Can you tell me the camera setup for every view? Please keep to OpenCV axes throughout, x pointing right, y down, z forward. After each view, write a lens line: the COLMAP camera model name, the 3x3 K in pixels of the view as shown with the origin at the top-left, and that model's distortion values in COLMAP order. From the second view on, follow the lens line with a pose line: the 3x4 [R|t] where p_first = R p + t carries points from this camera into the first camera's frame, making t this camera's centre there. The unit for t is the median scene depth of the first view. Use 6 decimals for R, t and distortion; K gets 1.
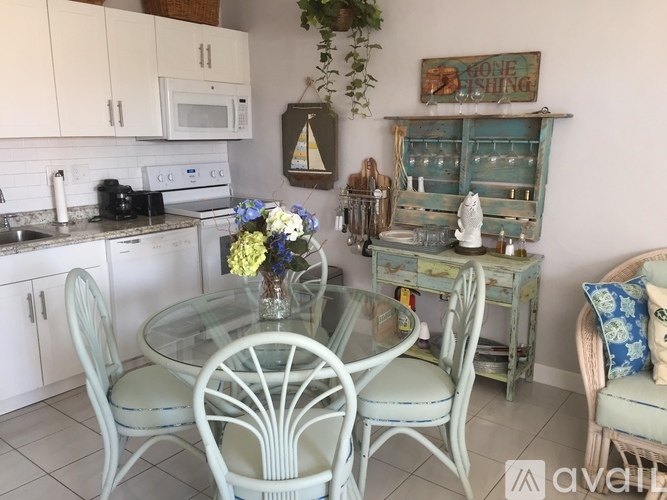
lens RADIAL K [[556.8, 0, 333.8], [0, 556.8, 258.8], [0, 0, 1]] dist [0.009336, -0.006830]
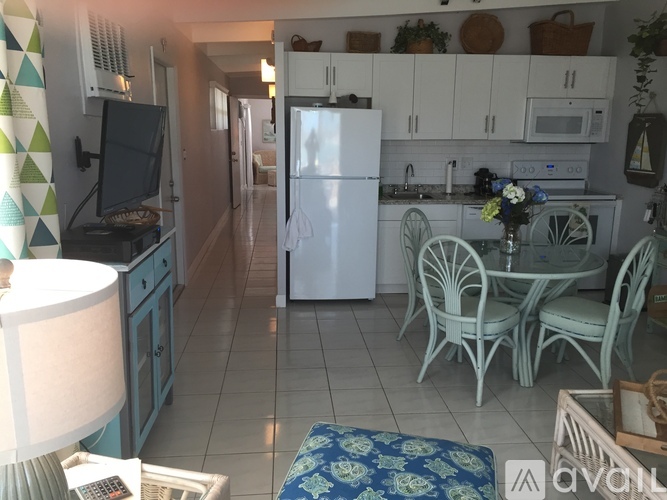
lens RADIAL K [[556.8, 0, 333.8], [0, 556.8, 258.8], [0, 0, 1]] dist [0.009336, -0.006830]
pose [[0.674317, 0.169767, -0.718663, 0.437191], [-0.170705, 0.982691, 0.071966, 0.056417], [0.718440, 0.074151, 0.691625, -0.298479]]
